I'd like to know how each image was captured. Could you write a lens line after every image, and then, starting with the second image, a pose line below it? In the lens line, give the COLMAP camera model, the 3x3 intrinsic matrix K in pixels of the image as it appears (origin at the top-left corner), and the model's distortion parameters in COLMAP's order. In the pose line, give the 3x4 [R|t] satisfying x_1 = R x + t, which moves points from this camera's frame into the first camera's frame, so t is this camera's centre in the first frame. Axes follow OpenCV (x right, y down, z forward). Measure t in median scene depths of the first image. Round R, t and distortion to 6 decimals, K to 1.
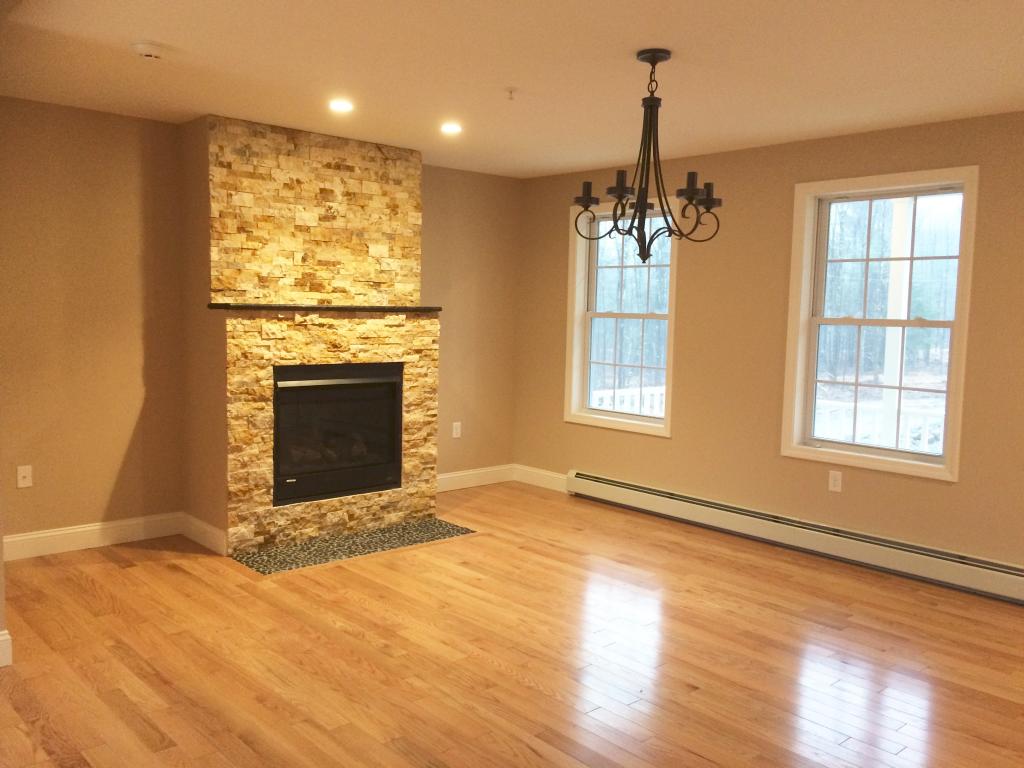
lens RADIAL K [[869.2, 0, 512.0], [0, 869.2, 384.0], [0, 0, 1]] dist [0.069274, -0.093725]
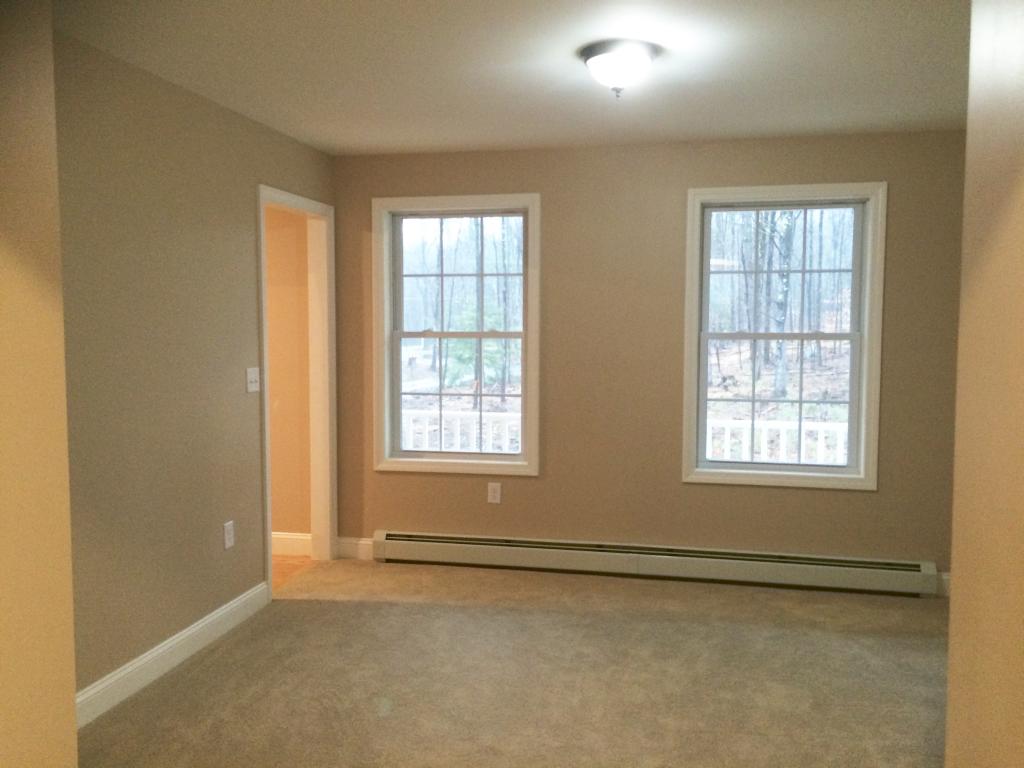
lens RADIAL K [[843.1, 0, 512.0], [0, 843.1, 384.0], [0, 0, 1]] dist [0.063186, -0.001211]
pose [[0.802452, -0.060097, 0.593682, -0.151792], [0.067772, 0.997657, 0.009386, -0.017953], [-0.592855, 0.032703, 0.804645, 0.163601]]
